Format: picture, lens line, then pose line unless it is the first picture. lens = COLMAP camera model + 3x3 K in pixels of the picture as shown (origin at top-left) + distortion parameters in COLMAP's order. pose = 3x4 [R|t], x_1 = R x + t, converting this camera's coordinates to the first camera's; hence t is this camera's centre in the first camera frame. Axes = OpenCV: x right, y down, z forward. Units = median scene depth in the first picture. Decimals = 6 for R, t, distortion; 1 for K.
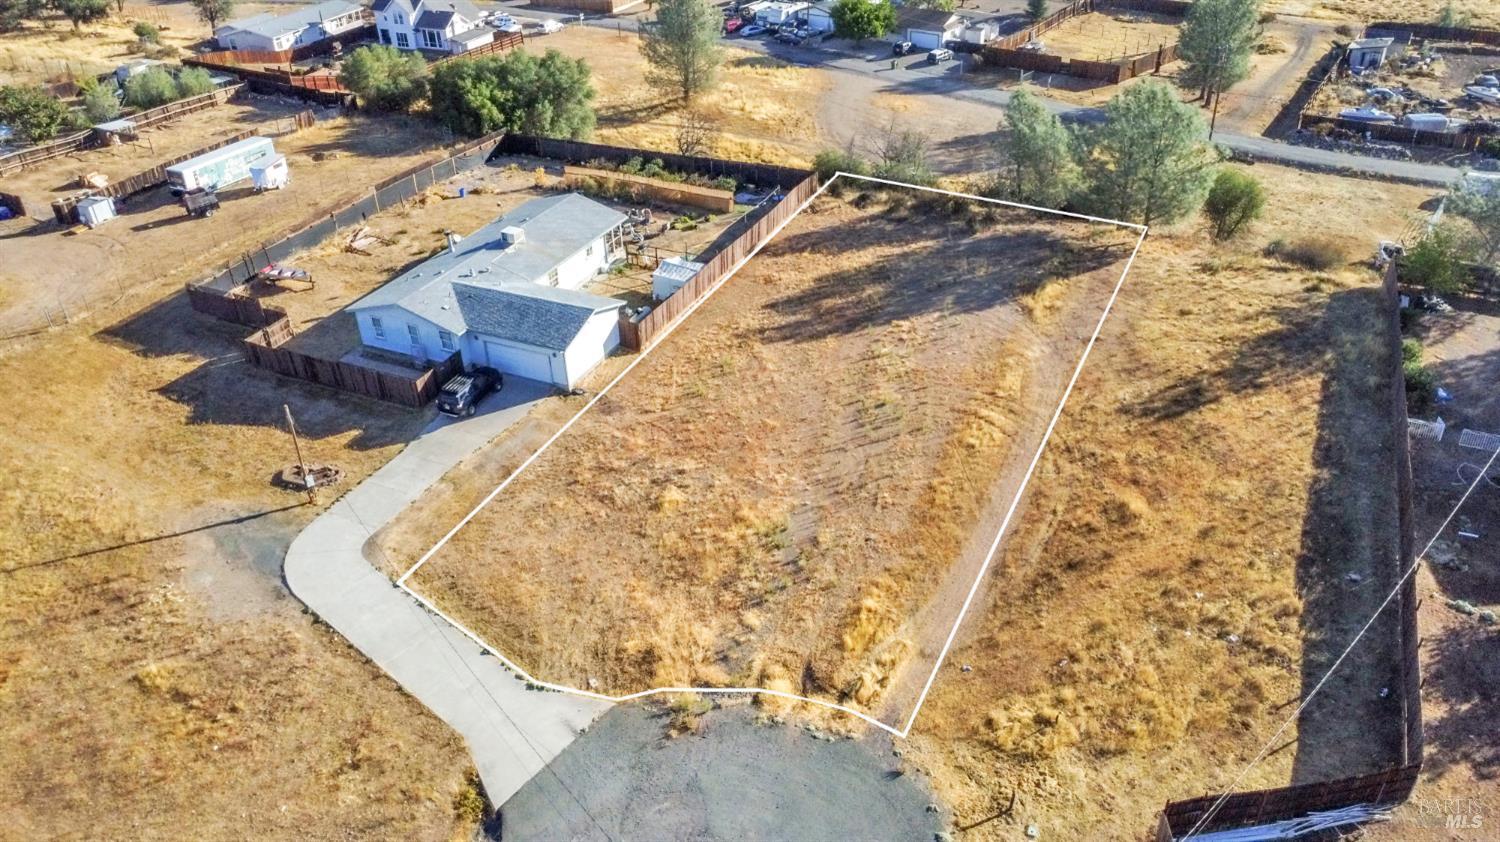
lens RADIAL K [[1093.5, 0, 750.0], [0, 1093.5, 421.0], [0, 0, 1]] dist [-0.026770, 0.000398]
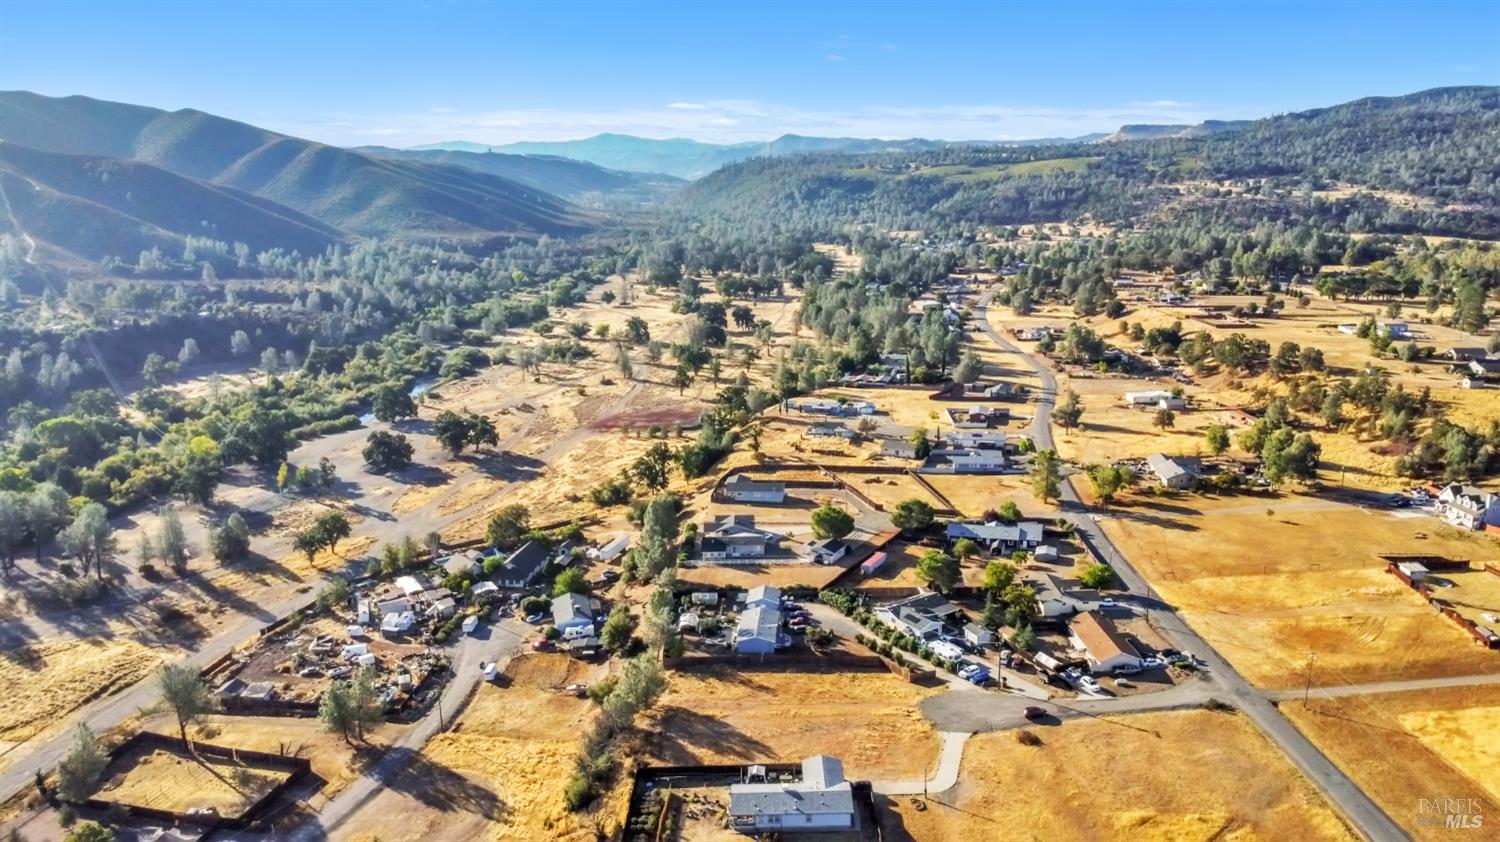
lens RADIAL K [[1093.5, 0, 750.0], [0, 1093.5, 421.0], [0, 0, 1]] dist [-0.026770, 0.000398]
pose [[-0.416947, -0.179585, 0.891013, -1.931371], [0.523093, 0.754268, 0.396804, -1.569584], [-0.743323, 0.631529, -0.220550, 0.932489]]
